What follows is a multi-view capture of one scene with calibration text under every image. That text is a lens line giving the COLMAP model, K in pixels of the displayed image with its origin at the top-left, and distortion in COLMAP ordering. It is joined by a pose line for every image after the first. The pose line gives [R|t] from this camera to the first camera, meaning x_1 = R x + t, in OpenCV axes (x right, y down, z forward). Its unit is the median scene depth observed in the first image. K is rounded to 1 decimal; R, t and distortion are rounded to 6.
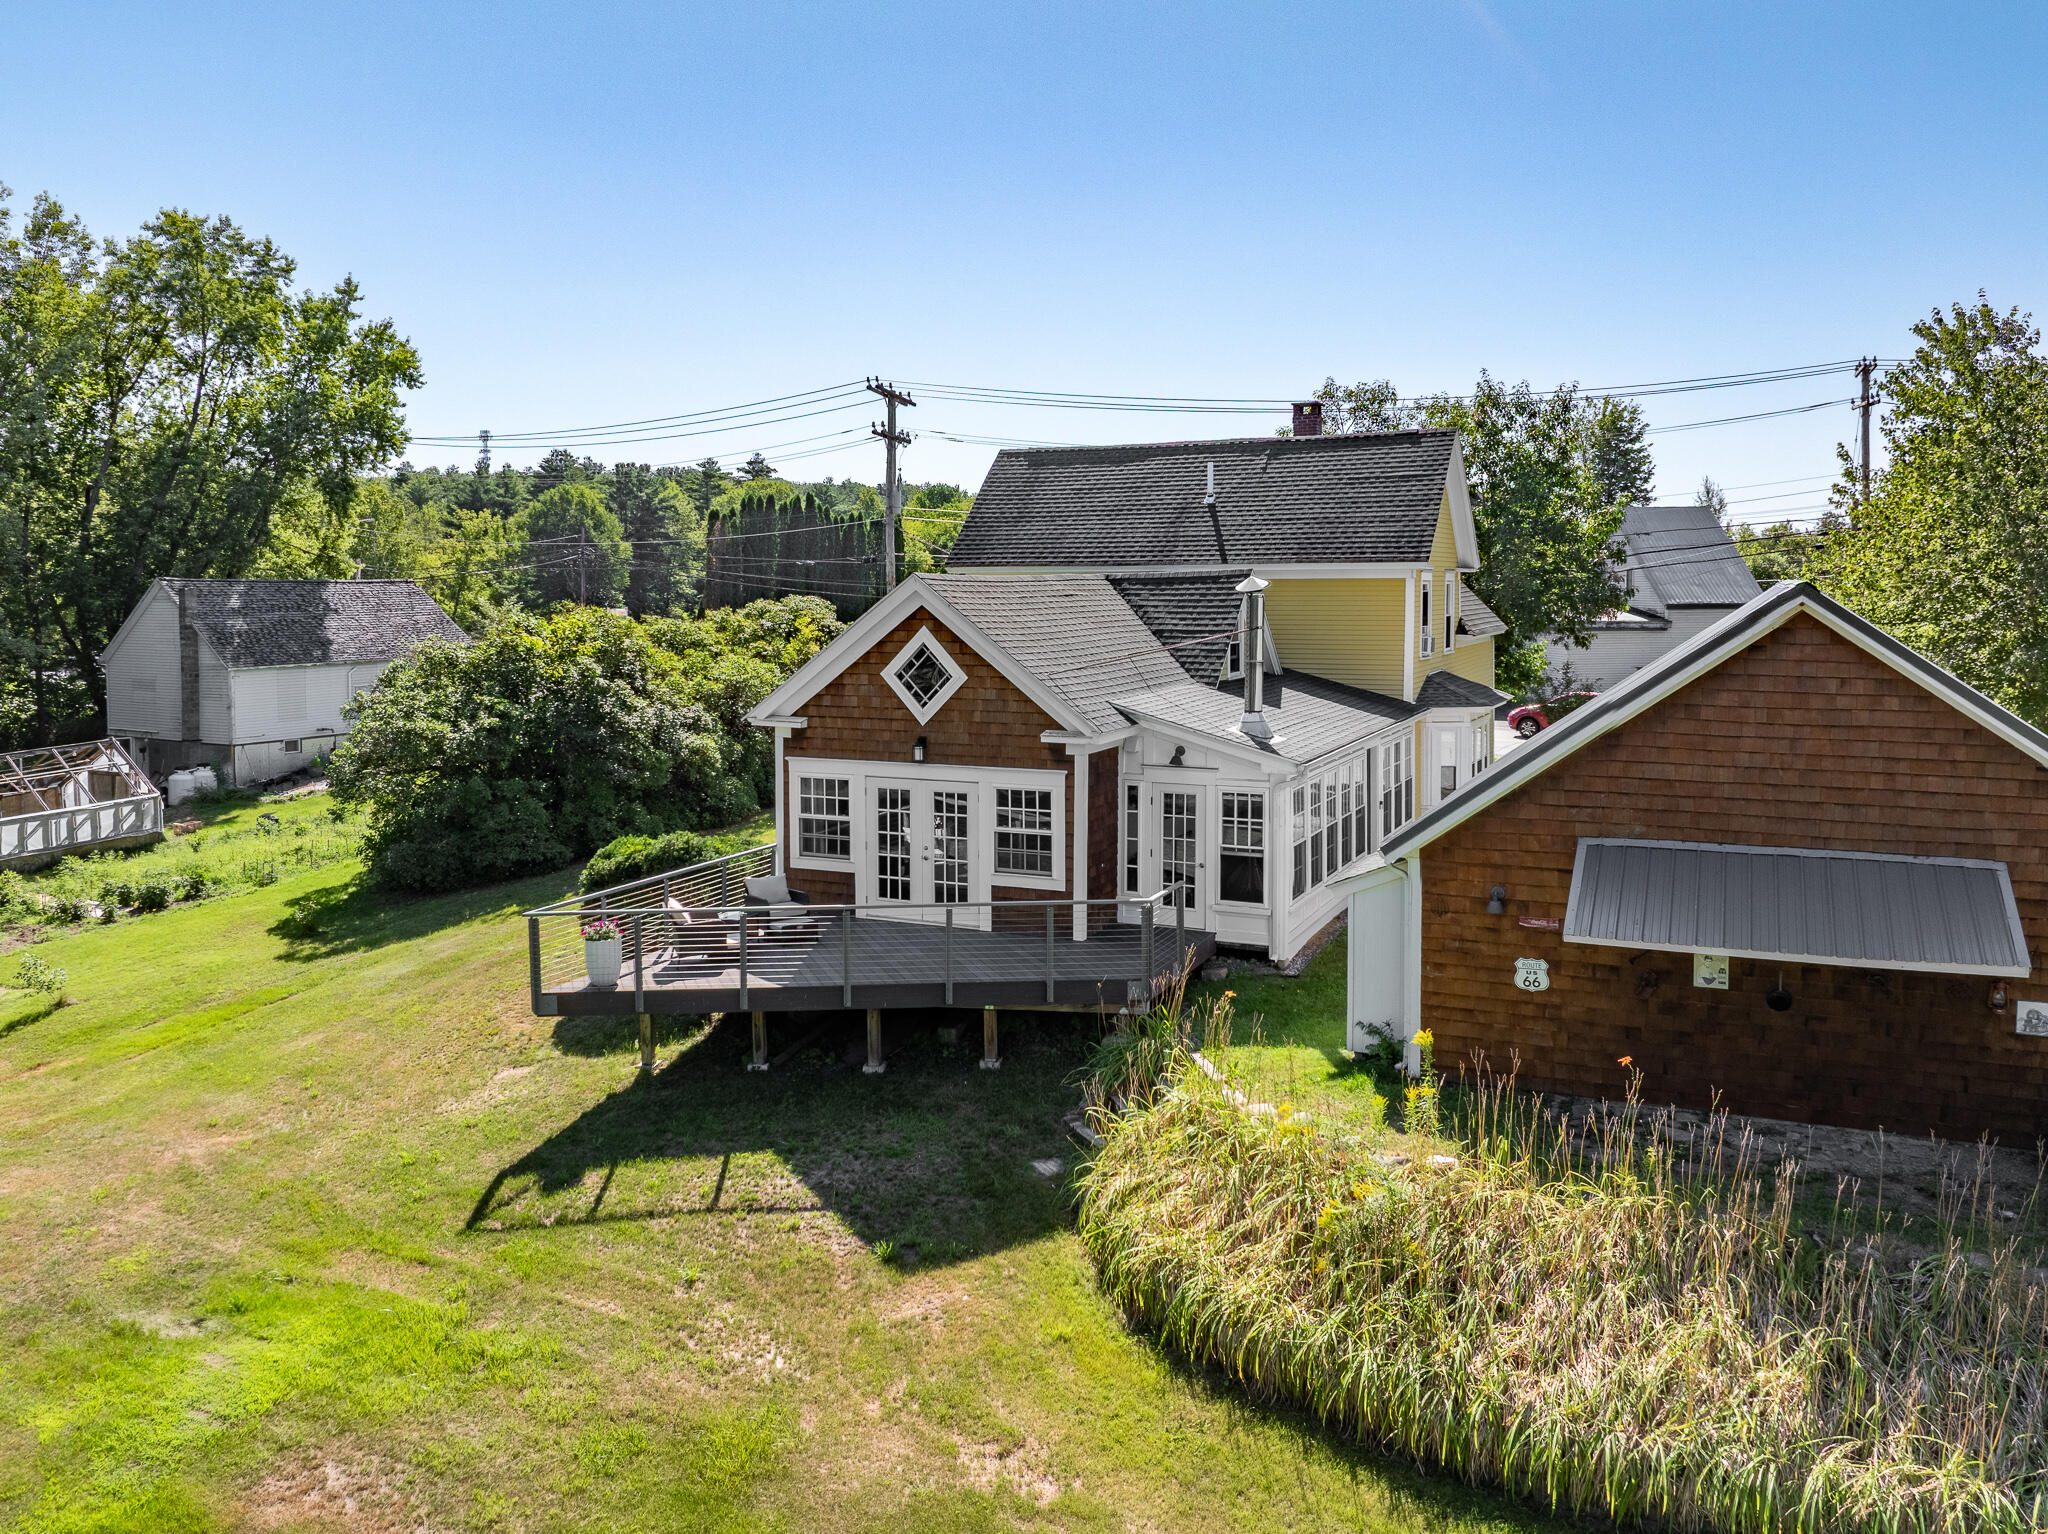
lens RADIAL K [[1470.0, 0, 1040.1], [0, 1470.0, 716.0], [0, 0, 1]] dist [0.005232, -0.051401]
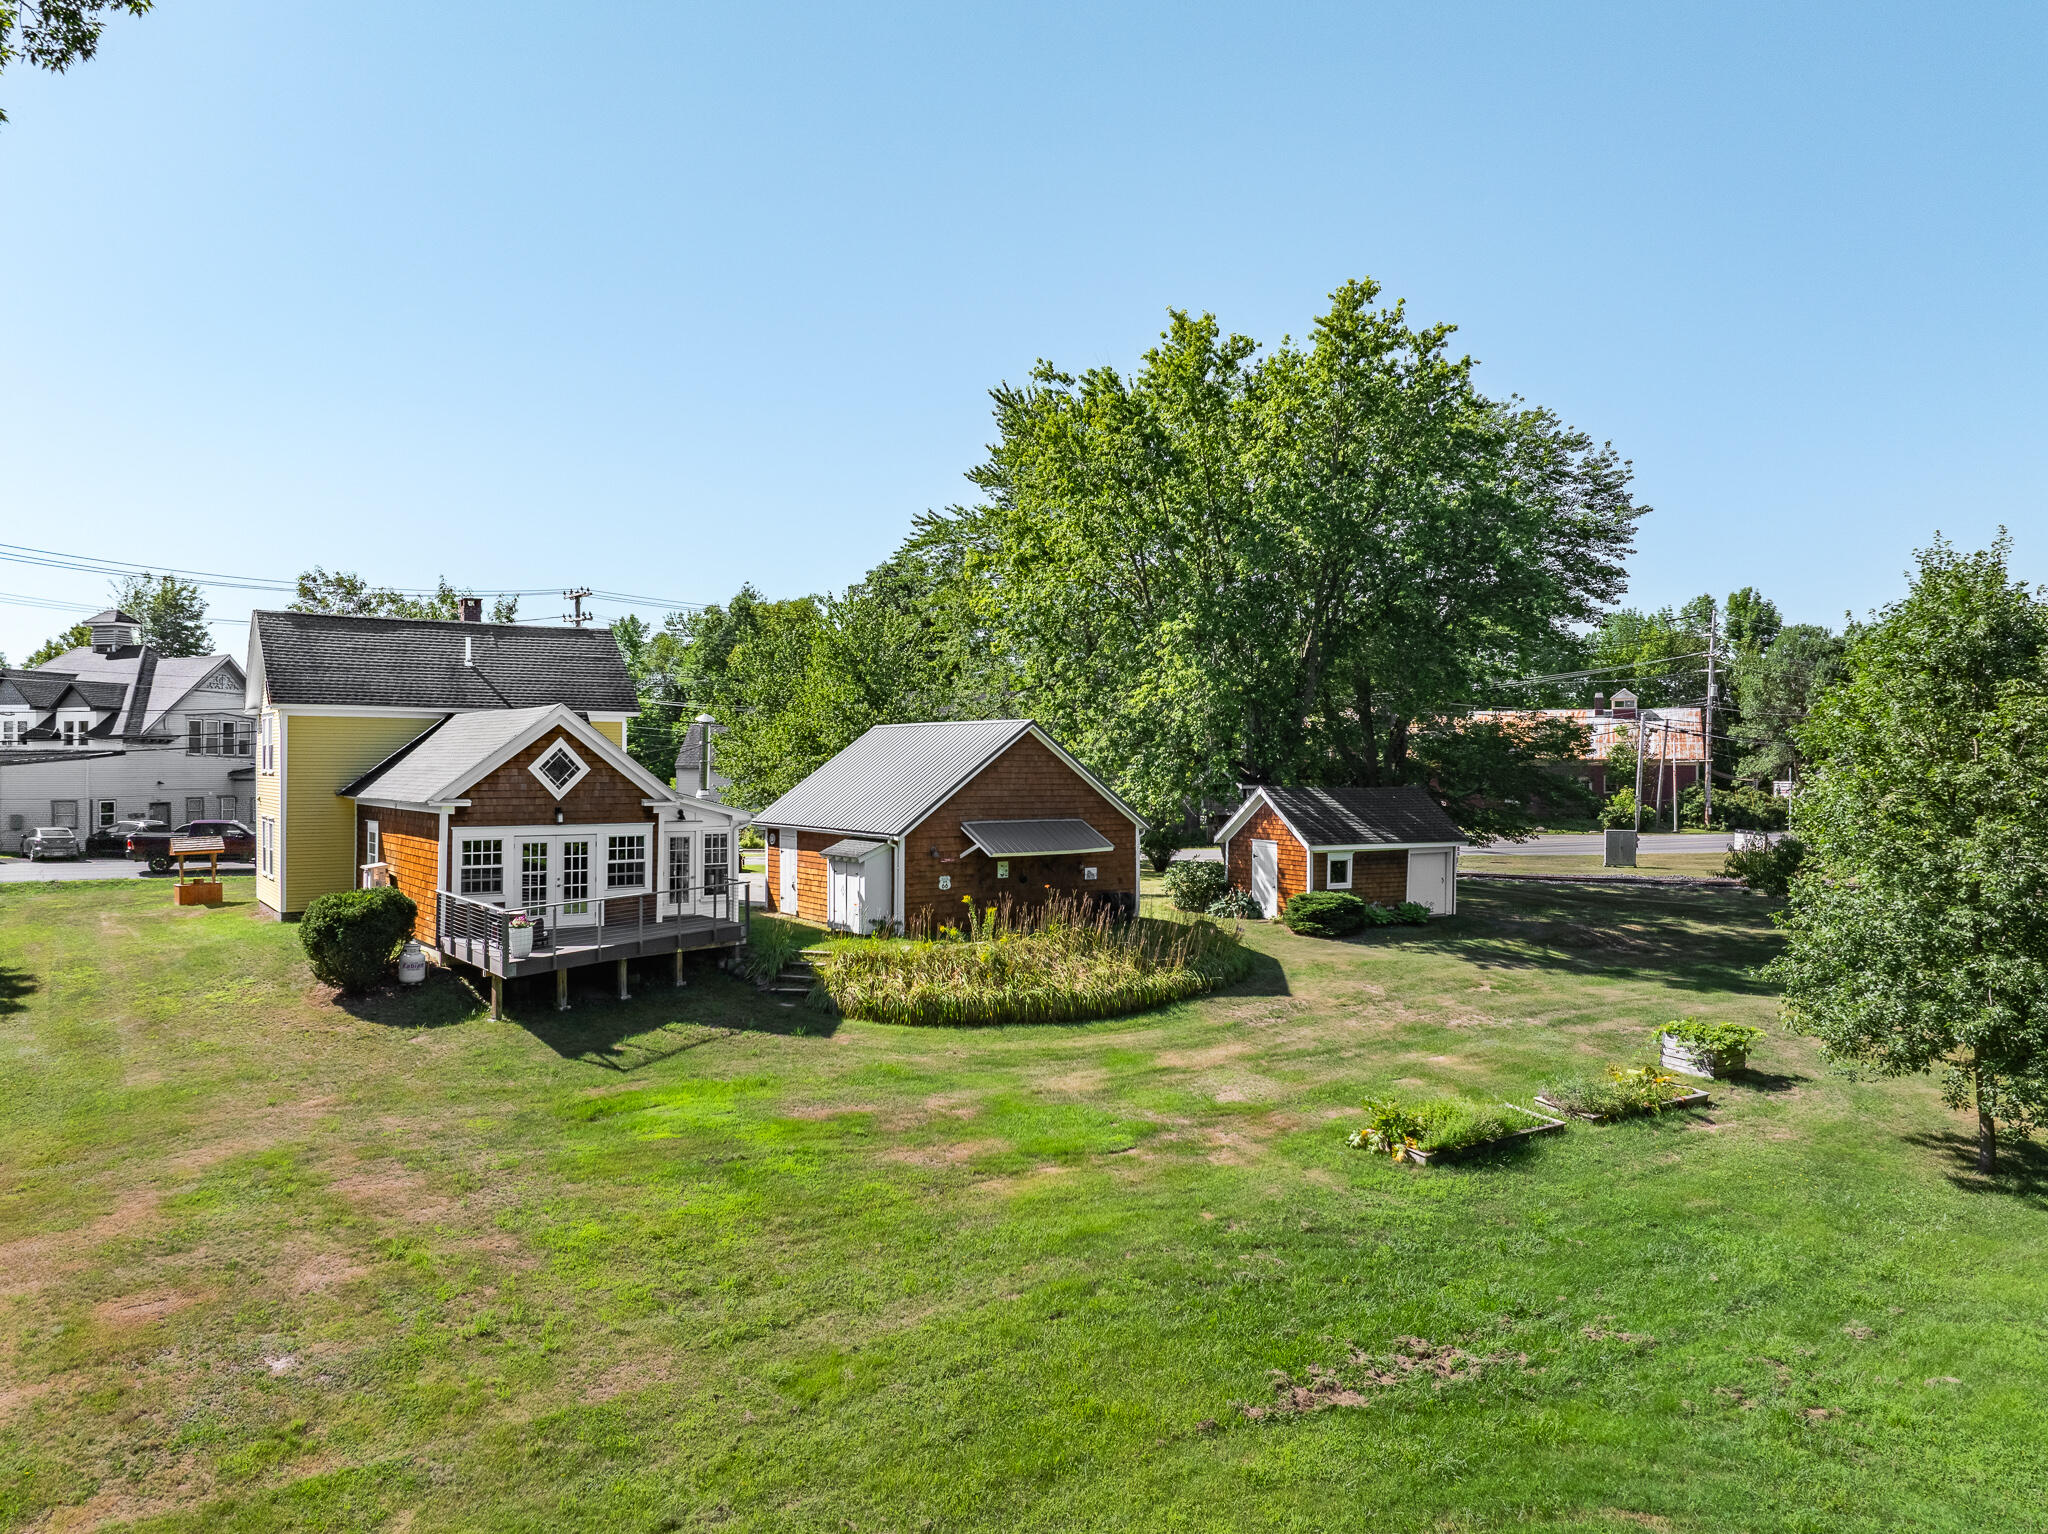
lens RADIAL K [[1464.5, 0, 1012.9], [0, 1464.5, 756.6], [0, 0, 1]] dist [-0.000801, -0.029871]
pose [[0.506555, 0.012453, 0.862118, -1.191810], [0.070659, 0.995933, -0.055903, 0.082036], [-0.859308, 0.089235, 0.503615, -0.215675]]
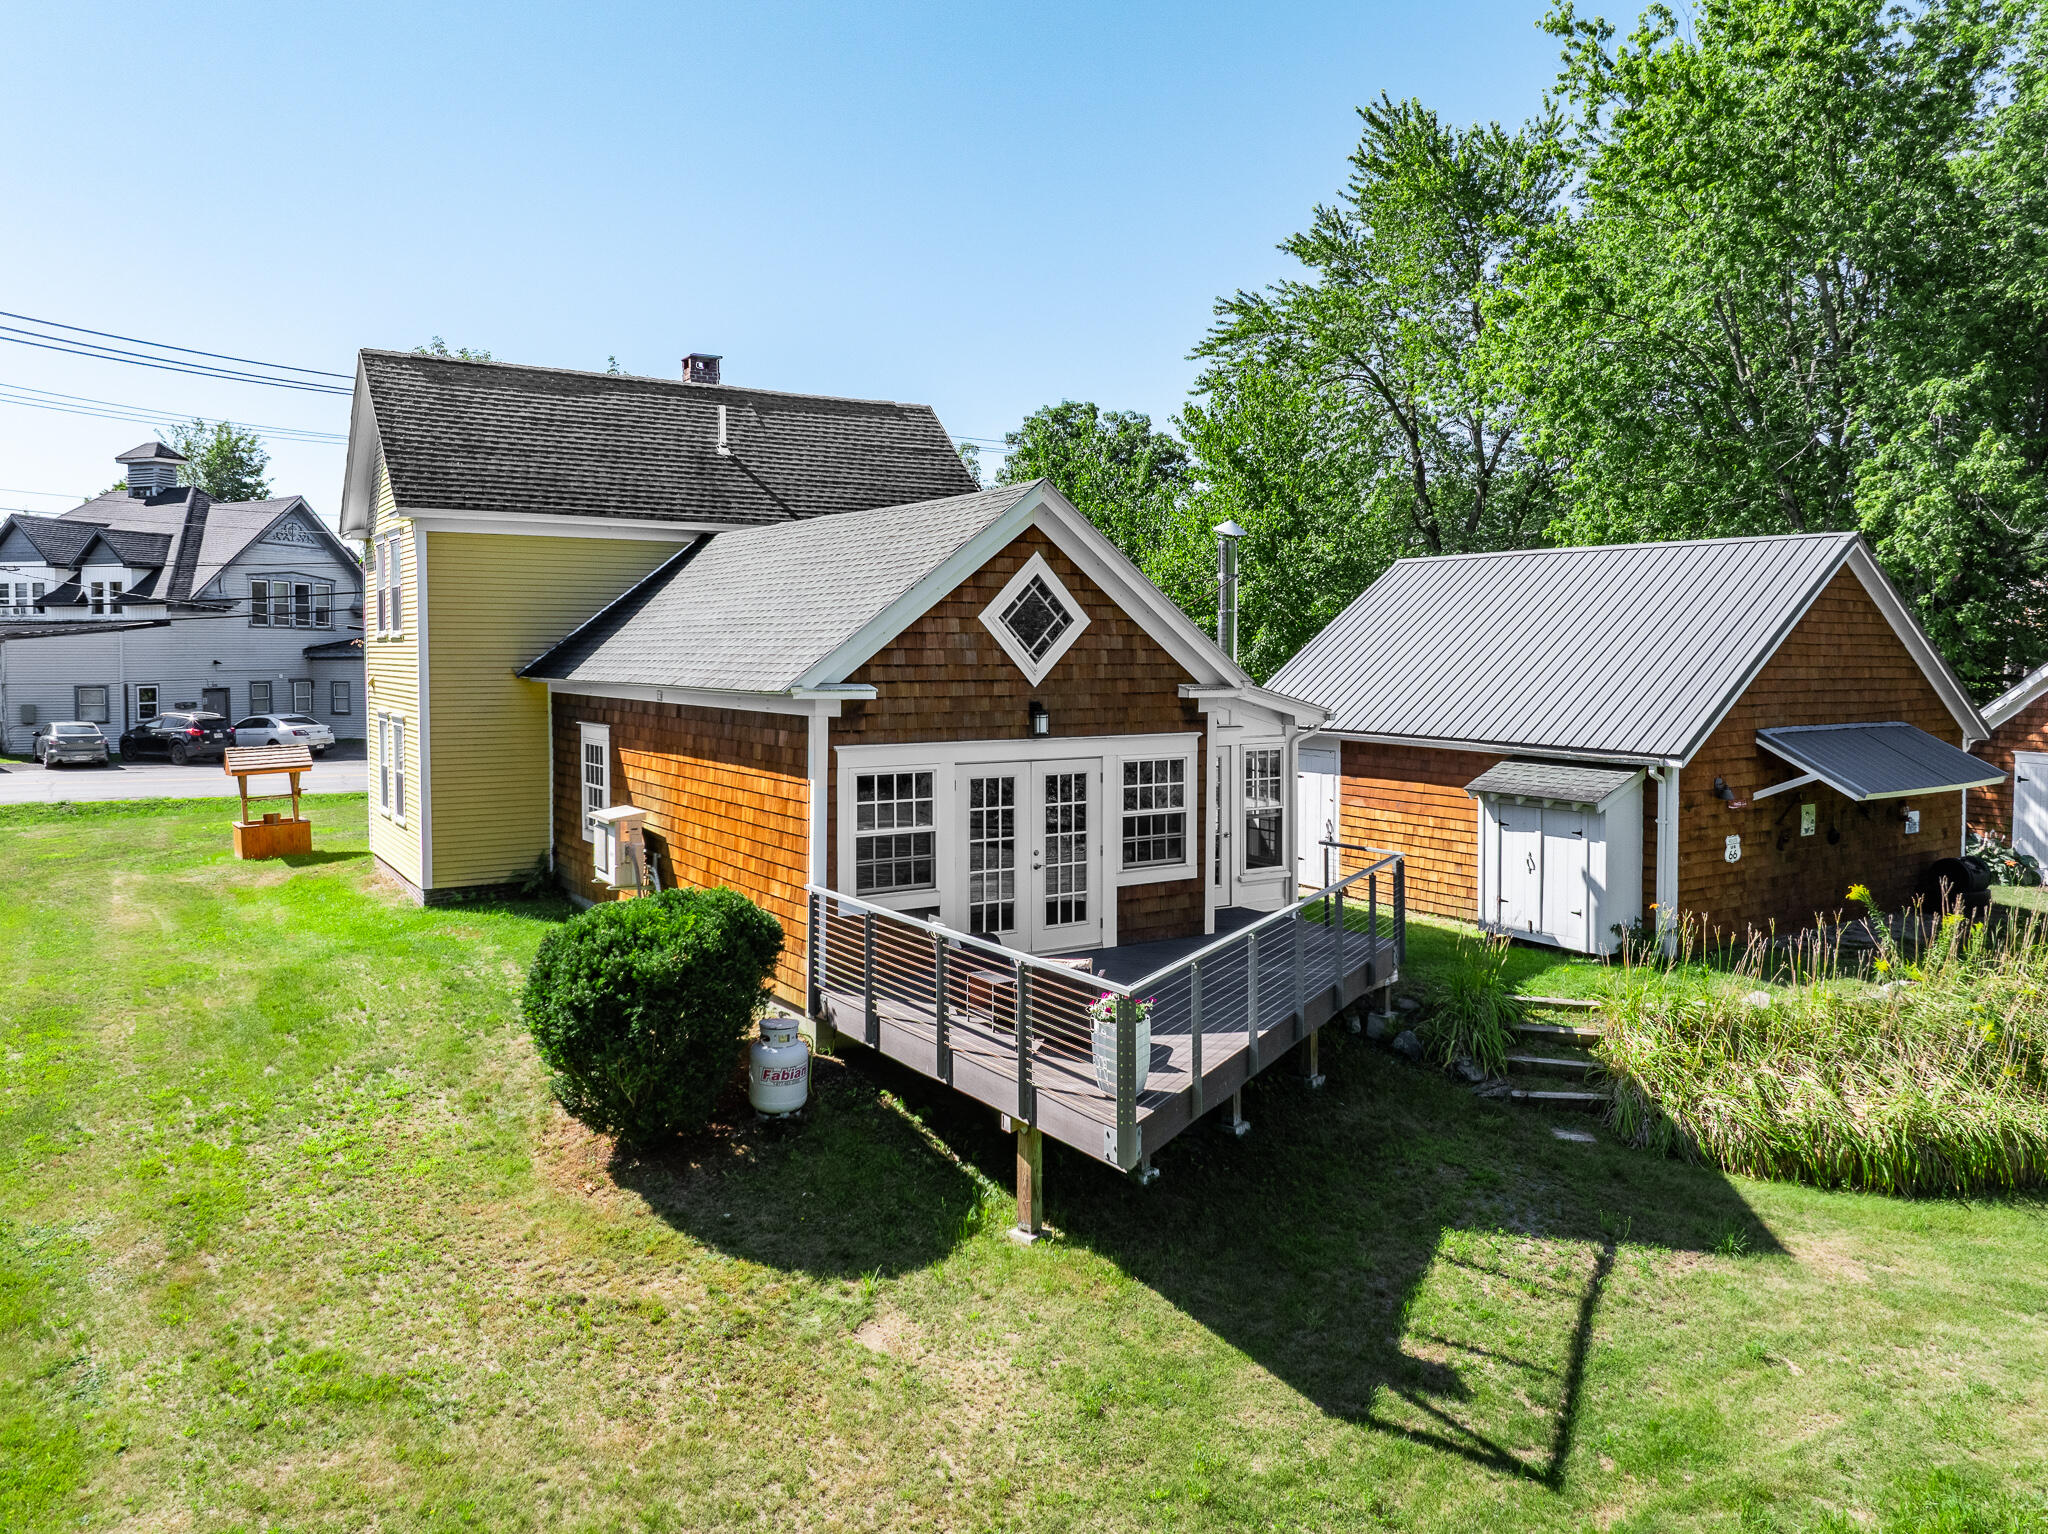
lens RADIAL K [[1470.0, 0, 1040.1], [0, 1470.0, 716.0], [0, 0, 1]] dist [0.005232, -0.051401]
pose [[0.524995, -0.031263, 0.850531, -0.710193], [0.069666, 0.997550, -0.006335, 0.026125], [-0.848249, 0.062580, 0.525887, 0.611600]]
